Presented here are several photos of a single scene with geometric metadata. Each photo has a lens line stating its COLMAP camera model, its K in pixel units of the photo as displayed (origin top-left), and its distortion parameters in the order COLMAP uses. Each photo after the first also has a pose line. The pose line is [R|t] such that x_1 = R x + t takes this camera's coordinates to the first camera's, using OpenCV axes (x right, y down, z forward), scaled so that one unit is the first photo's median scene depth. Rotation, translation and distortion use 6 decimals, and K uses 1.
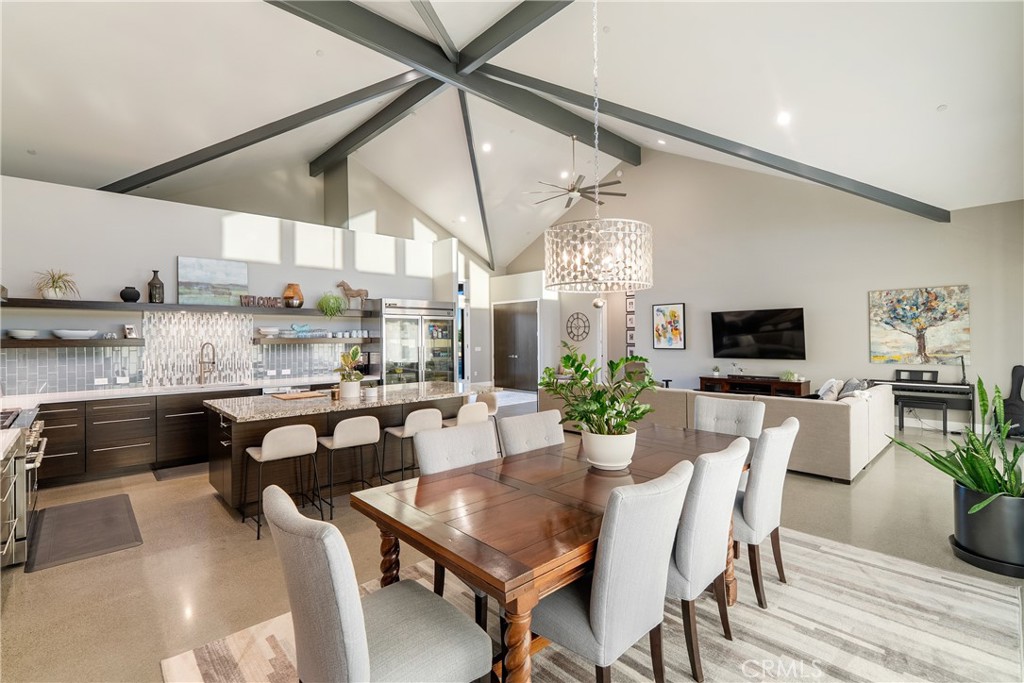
lens RADIAL K [[468.8, 0, 515.1], [0, 468.8, 333.2], [0, 0, 1]] dist [0.000221, -0.000955]
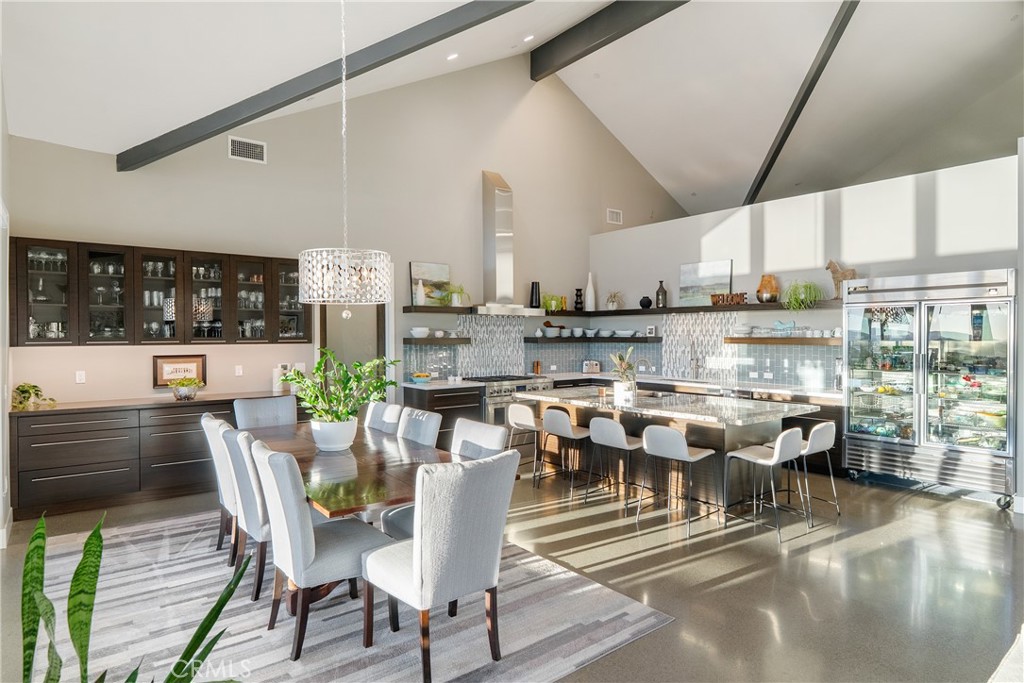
lens RADIAL K [[572.1, 0, 505.8], [0, 572.1, 341.9], [0, 0, 1]] dist [-0.008861, 0.000943]
pose [[-0.088484, 0.019096, -0.995895, 0.656063], [0.013936, 0.999742, 0.017931, -0.006925], [0.995980, -0.012292, -0.088727, 0.636571]]
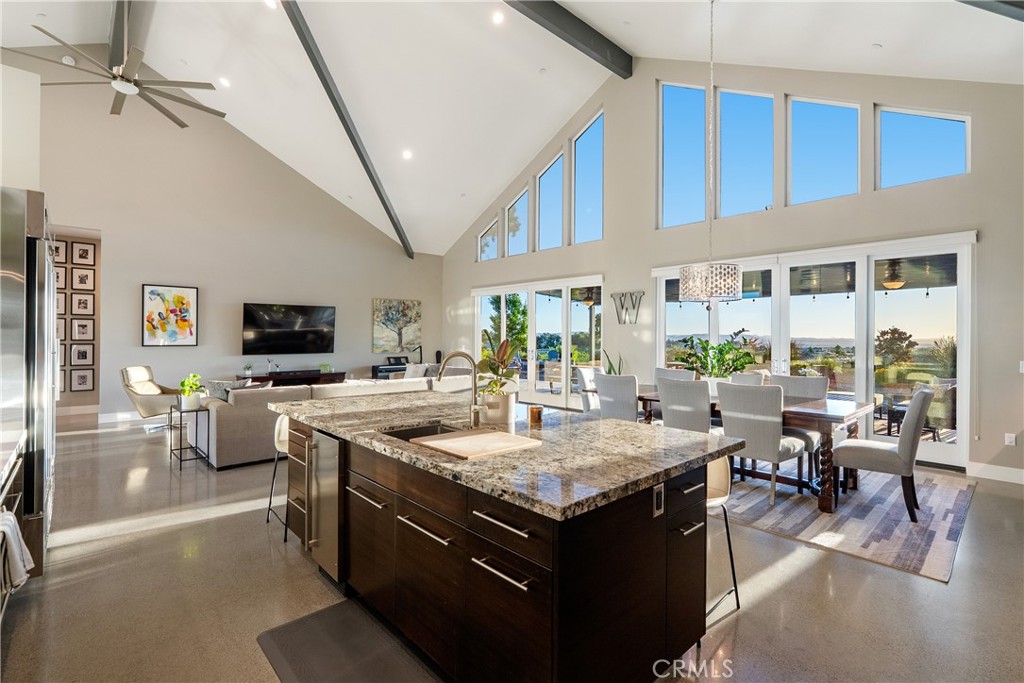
lens RADIAL K [[468.8, 0, 519.0], [0, 468.8, 343.7], [0, 0, 1]] dist [0.000221, -0.000955]
pose [[0.000820, -0.007138, 0.999974, -0.675275], [-0.014639, 0.999867, 0.007150, 0.026498], [-0.999893, -0.014645, 0.000716, 0.714886]]
